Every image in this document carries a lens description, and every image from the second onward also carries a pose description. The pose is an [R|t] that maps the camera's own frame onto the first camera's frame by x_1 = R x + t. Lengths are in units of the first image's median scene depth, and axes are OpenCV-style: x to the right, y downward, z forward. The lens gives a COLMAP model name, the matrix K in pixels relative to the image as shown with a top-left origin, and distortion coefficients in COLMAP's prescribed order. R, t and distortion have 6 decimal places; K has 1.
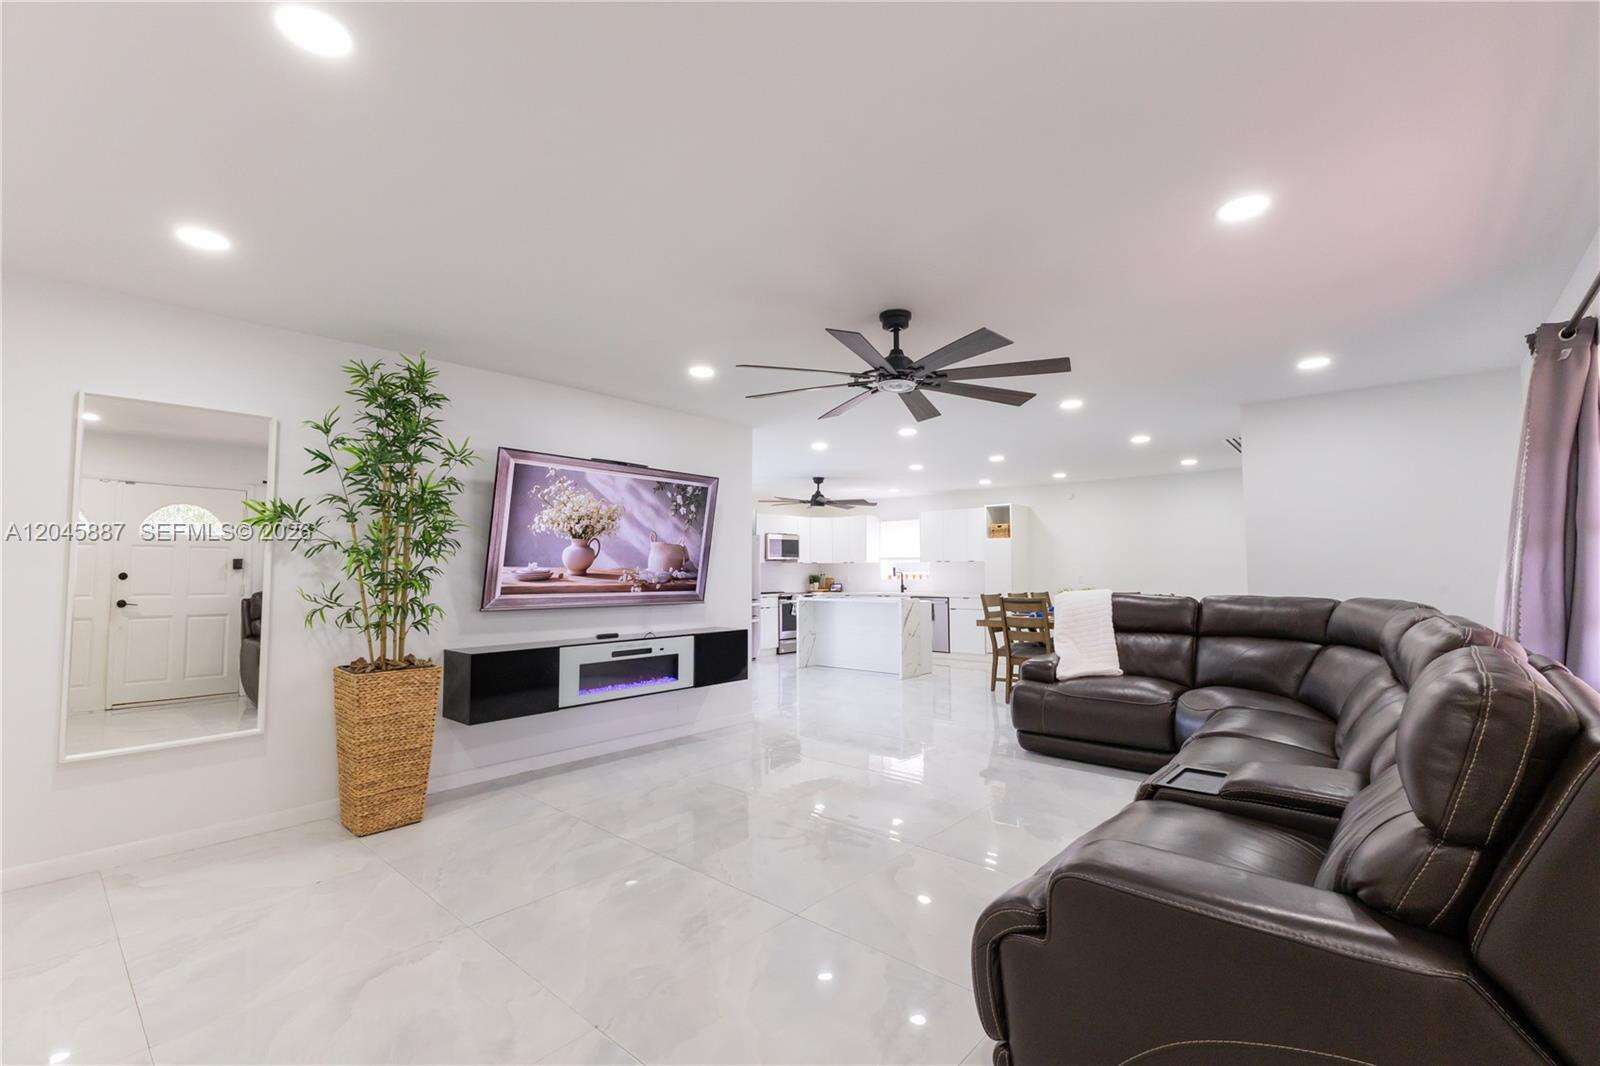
lens RADIAL K [[674.7, 0, 800.0], [0, 674.7, 533.0], [0, 0, 1]] dist [-0.000064, 0.000017]
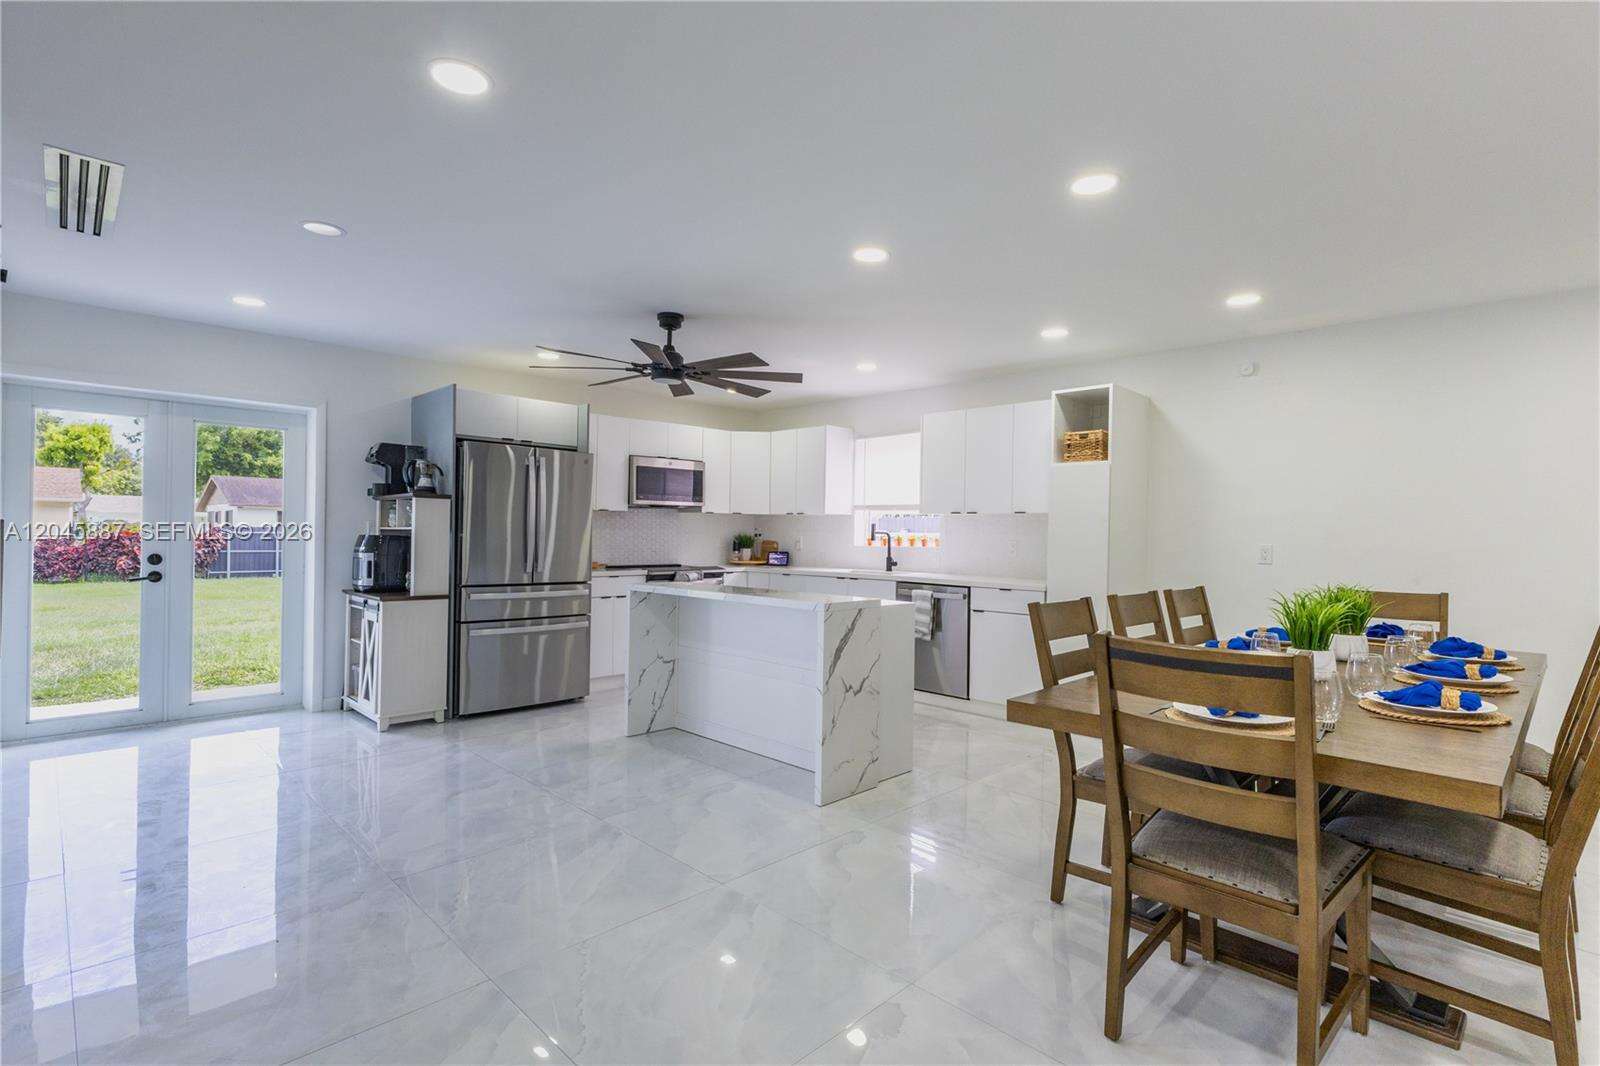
lens RADIAL K [[759.4, 0, 800.0], [0, 759.4, 533.0], [0, 0, 1]] dist [0.000612, 0.000018]
pose [[0.998463, 0.018221, -0.052348, 0.171288], [-0.015060, 0.998076, 0.060143, 0.035560], [0.053343, -0.059262, 0.996816, 0.613847]]
